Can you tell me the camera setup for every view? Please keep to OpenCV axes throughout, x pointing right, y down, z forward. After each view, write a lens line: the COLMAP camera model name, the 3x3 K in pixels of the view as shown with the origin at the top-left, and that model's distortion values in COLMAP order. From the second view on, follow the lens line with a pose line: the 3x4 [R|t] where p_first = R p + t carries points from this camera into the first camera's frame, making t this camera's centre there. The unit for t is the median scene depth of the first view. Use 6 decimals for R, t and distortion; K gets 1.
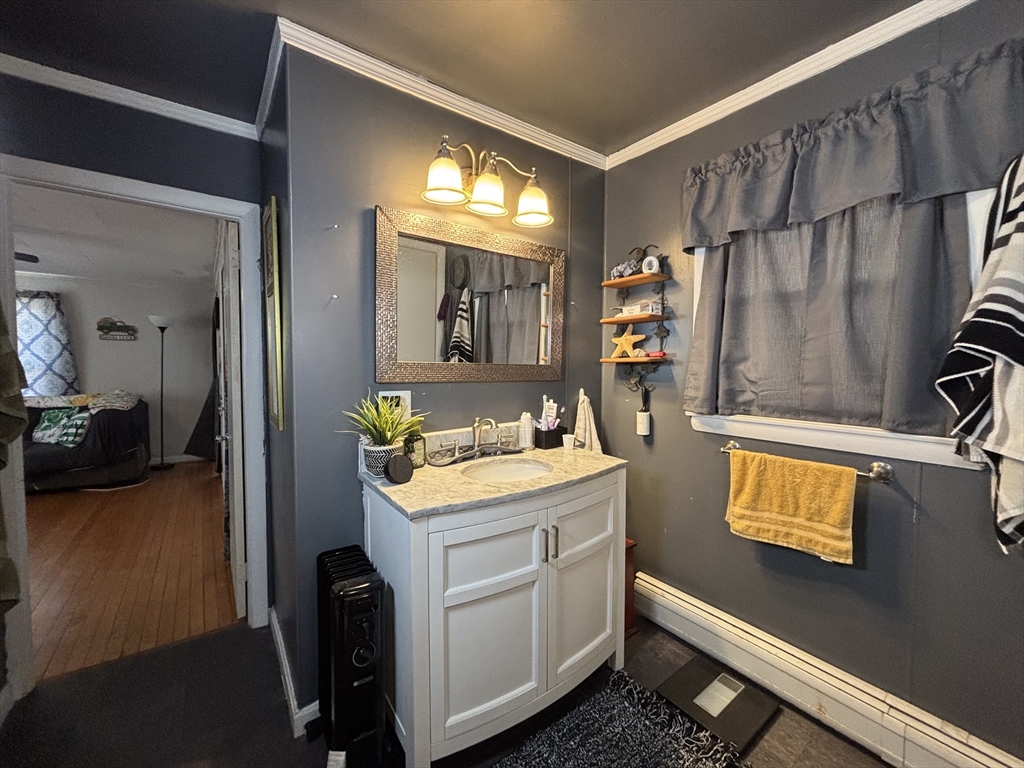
lens RADIAL K [[412.7, 0, 509.8], [0, 412.7, 381.5], [0, 0, 1]] dist [-0.000509, 0.000248]
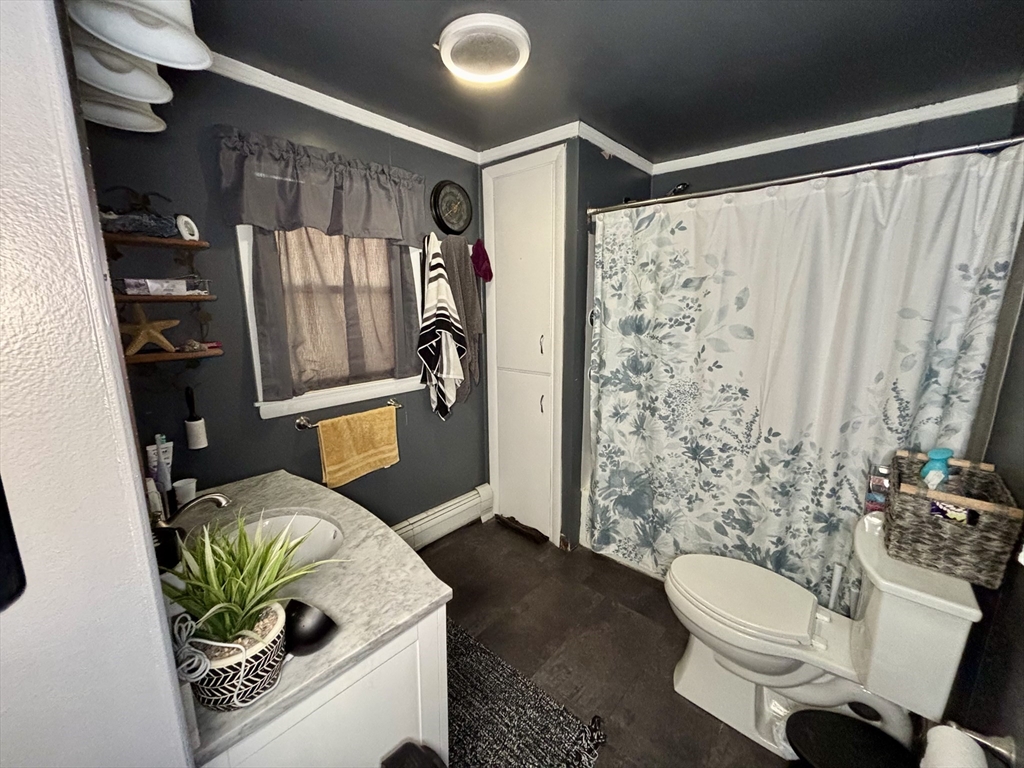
lens RADIAL K [[412.7, 0, 509.8], [0, 412.7, 381.5], [0, 0, 1]] dist [-0.000509, 0.000248]
pose [[-0.200717, -0.195568, 0.959930, -0.874237], [0.042031, 0.977250, 0.207884, -0.219895], [-0.978747, 0.082072, -0.187931, 0.920456]]
